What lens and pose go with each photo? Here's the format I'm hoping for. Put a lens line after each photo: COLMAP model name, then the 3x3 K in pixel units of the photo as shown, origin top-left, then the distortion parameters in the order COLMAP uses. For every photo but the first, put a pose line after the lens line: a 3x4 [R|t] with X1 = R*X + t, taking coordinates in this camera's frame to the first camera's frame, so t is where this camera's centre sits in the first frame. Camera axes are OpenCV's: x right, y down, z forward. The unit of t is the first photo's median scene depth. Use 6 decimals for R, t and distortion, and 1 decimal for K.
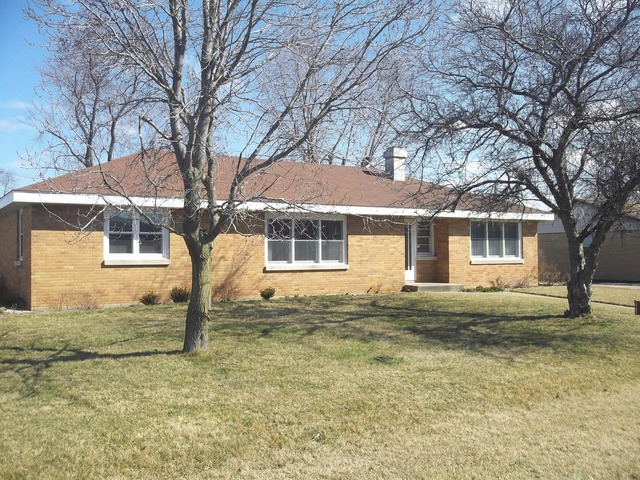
lens RADIAL K [[656.4, 0, 319.9], [0, 656.4, 240.7], [0, 0, 1]] dist [-0.003612, 0.000000]
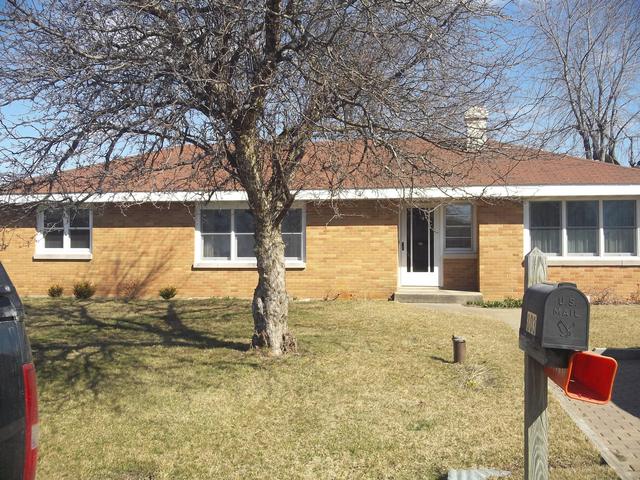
lens RADIAL K [[656.4, 0, 320.0], [0, 656.4, 240.4], [0, 0, 1]] dist [-0.003612, 0.000000]
pose [[0.734019, -0.003901, -0.679117, 0.632176], [0.011491, 0.999912, 0.006676, 0.003727], [0.679031, -0.012705, 0.734000, 0.437759]]
